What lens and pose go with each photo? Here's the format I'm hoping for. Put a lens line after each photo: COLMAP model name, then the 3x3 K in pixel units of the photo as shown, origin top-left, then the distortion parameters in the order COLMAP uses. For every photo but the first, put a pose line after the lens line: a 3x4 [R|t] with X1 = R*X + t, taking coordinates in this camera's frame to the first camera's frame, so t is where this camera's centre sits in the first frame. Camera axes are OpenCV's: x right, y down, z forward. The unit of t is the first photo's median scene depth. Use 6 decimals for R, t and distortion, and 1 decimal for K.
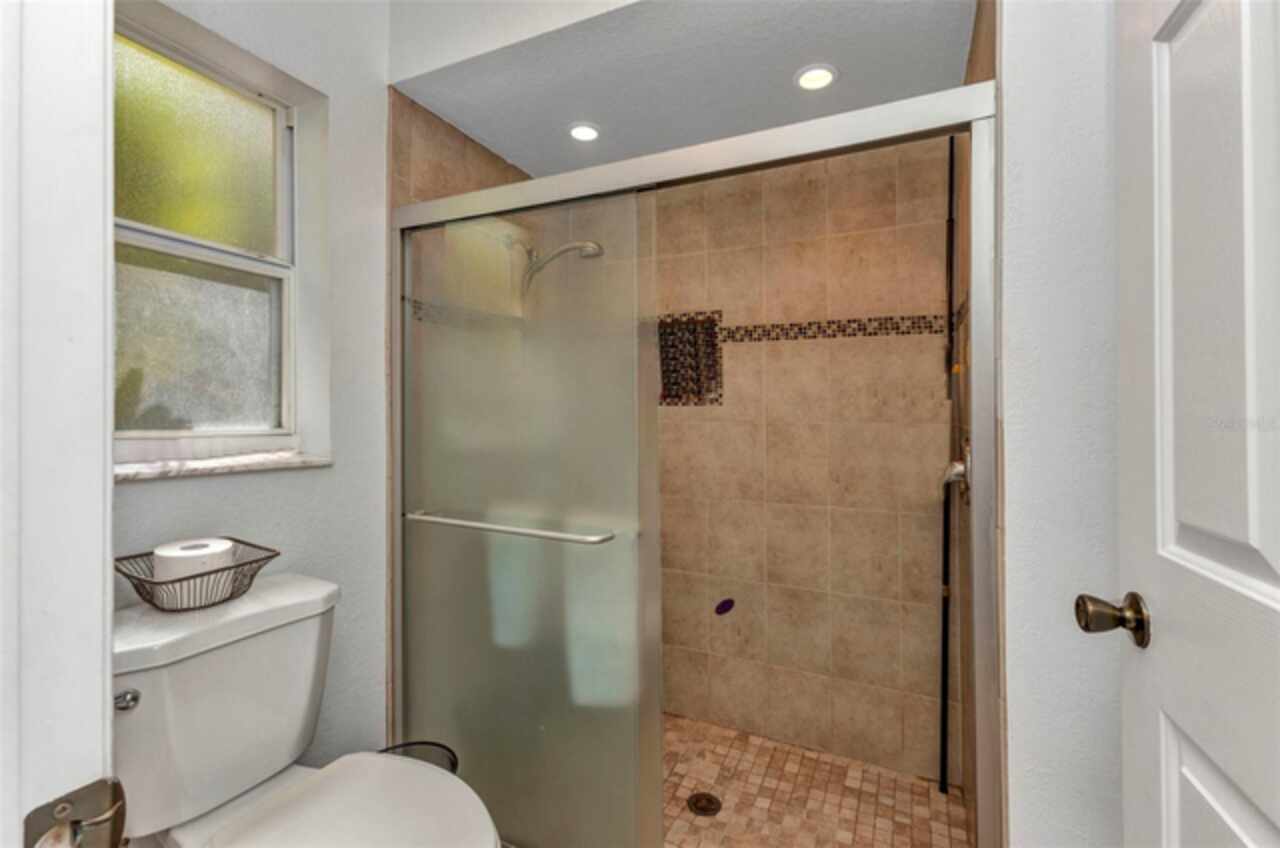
lens RADIAL K [[556.5, 0, 634.0], [0, 556.5, 410.8], [0, 0, 1]] dist [0.015716, -0.000065]
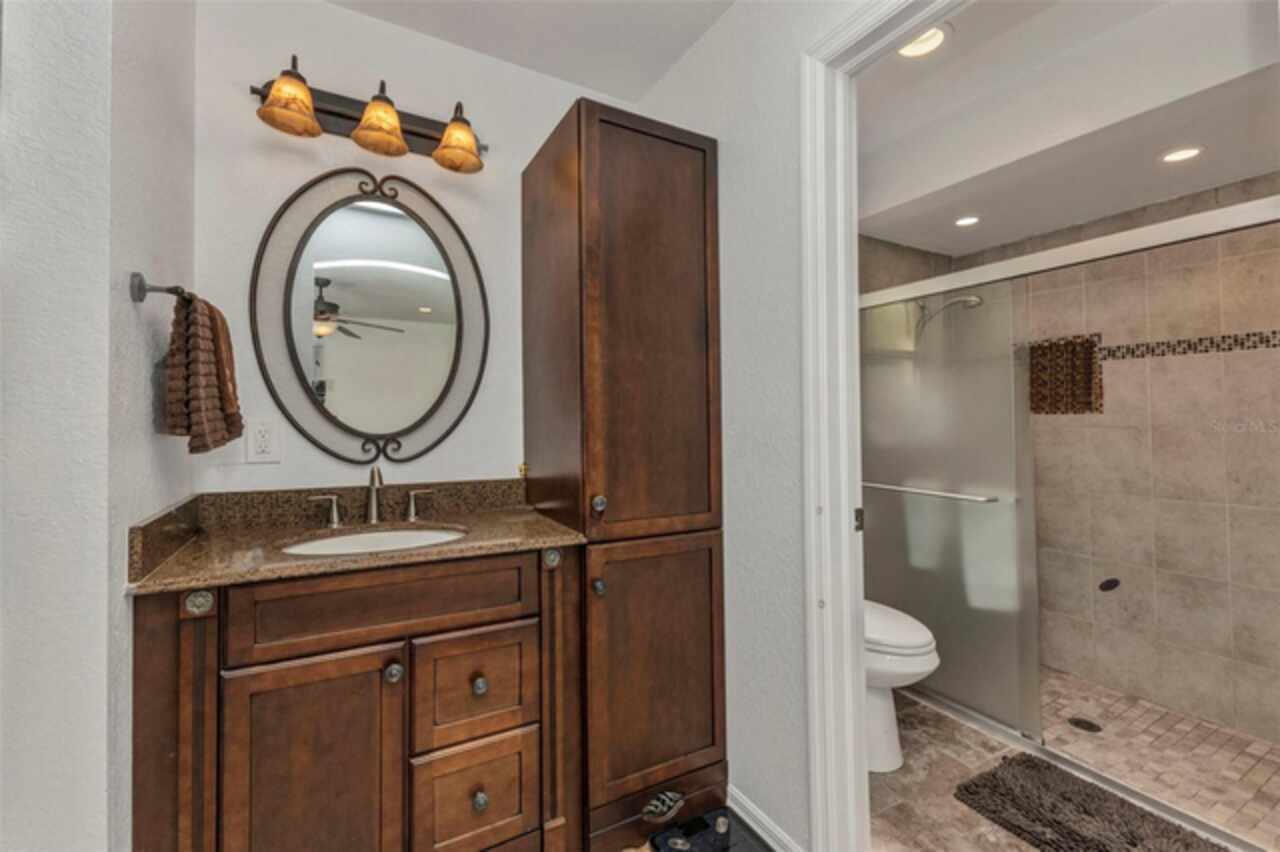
lens RADIAL K [[552.6, 0, 655.8], [0, 552.6, 415.1], [0, 0, 1]] dist [0.023120, -0.007830]
pose [[0.839161, -0.014401, -0.543692, 0.007639], [0.011223, 0.999895, -0.009162, -0.006725], [0.543767, 0.001586, 0.839235, -0.531007]]
